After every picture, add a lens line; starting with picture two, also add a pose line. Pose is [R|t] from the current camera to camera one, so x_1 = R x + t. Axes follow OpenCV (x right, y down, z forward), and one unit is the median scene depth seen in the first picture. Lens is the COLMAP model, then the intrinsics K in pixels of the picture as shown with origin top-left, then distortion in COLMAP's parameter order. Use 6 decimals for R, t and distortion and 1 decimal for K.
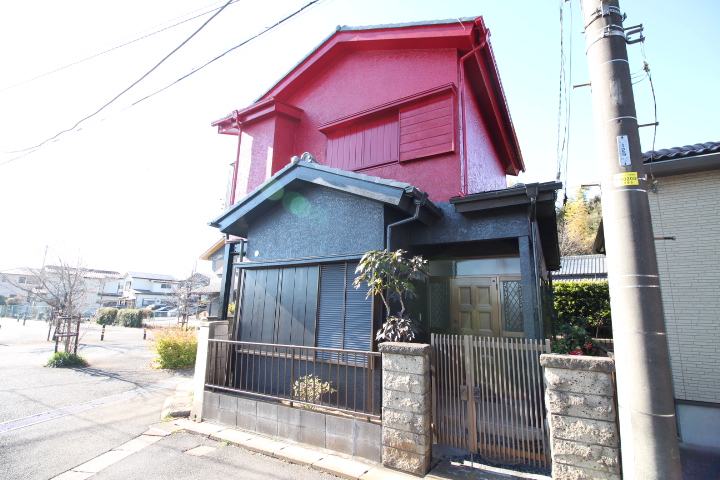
lens RADIAL K [[336.1, 0, 363.2], [0, 336.1, 241.0], [0, 0, 1]] dist [-0.000077, 0.000063]
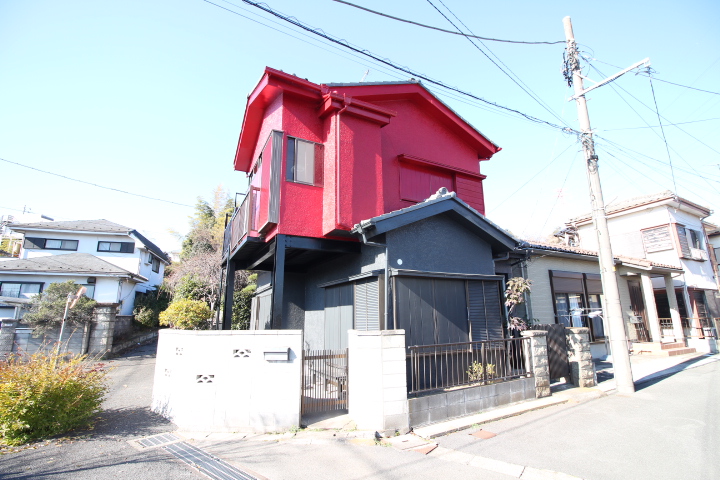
lens RADIAL K [[336.1, 0, 362.1], [0, 336.1, 240.3], [0, 0, 1]] dist [-0.000077, 0.000063]
pose [[0.504167, 0.161213, 0.848426, -1.797636], [-0.158974, 0.982958, -0.092307, 0.123893], [-0.848848, -0.088339, 0.521204, 0.795722]]
